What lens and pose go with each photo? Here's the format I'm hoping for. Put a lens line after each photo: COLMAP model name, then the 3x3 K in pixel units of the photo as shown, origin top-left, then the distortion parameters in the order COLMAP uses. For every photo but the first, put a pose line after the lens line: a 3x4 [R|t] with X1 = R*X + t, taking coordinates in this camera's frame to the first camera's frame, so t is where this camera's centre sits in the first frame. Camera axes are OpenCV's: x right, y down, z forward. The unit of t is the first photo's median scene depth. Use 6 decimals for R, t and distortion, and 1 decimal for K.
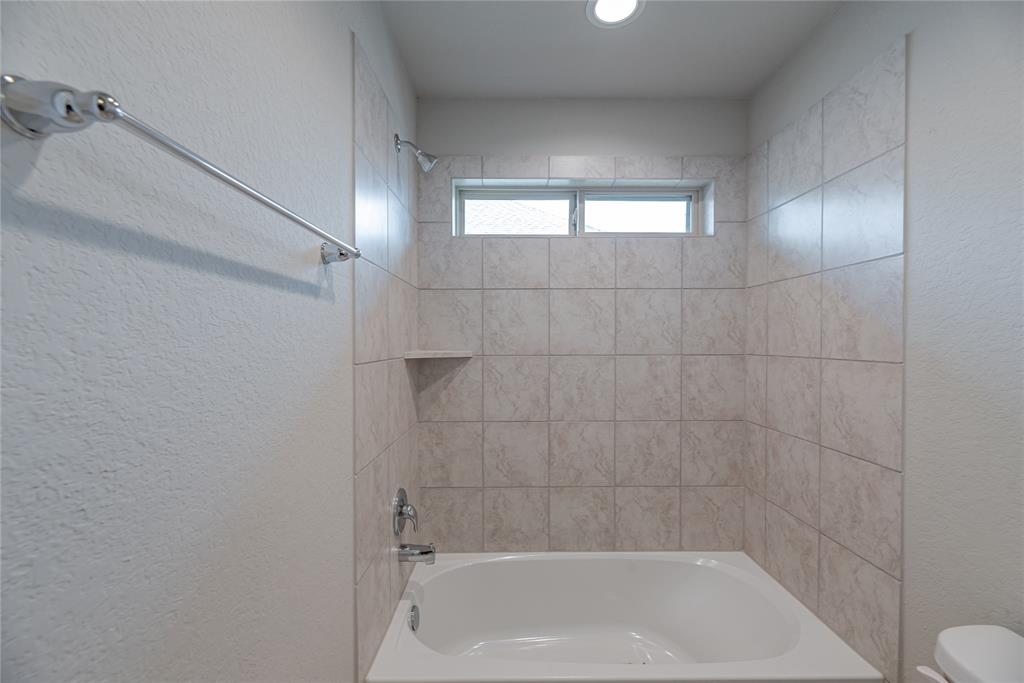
lens RADIAL K [[414.8, 0, 511.0], [0, 414.8, 343.0], [0, 0, 1]] dist [-0.001717, -0.000286]
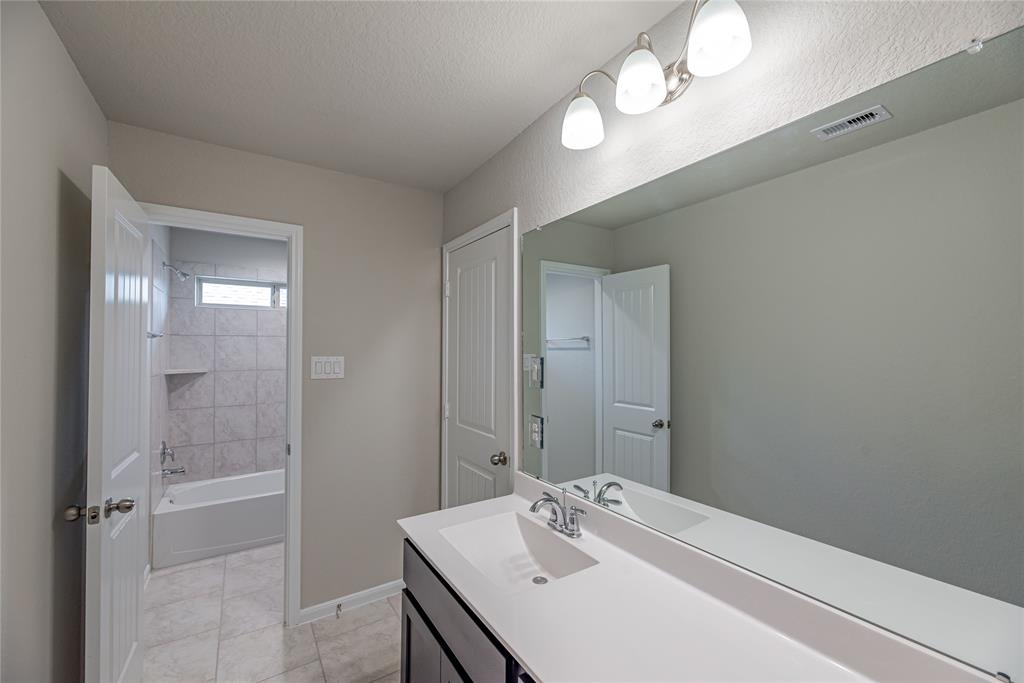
lens RADIAL K [[414.8, 0, 513.8], [0, 414.8, 343.4], [0, 0, 1]] dist [-0.001717, -0.000286]
pose [[0.838894, 0.007233, 0.544247, 0.044979], [0.006116, 0.999723, -0.022715, -0.043981], [-0.544260, 0.022384, 0.838618, -1.279096]]
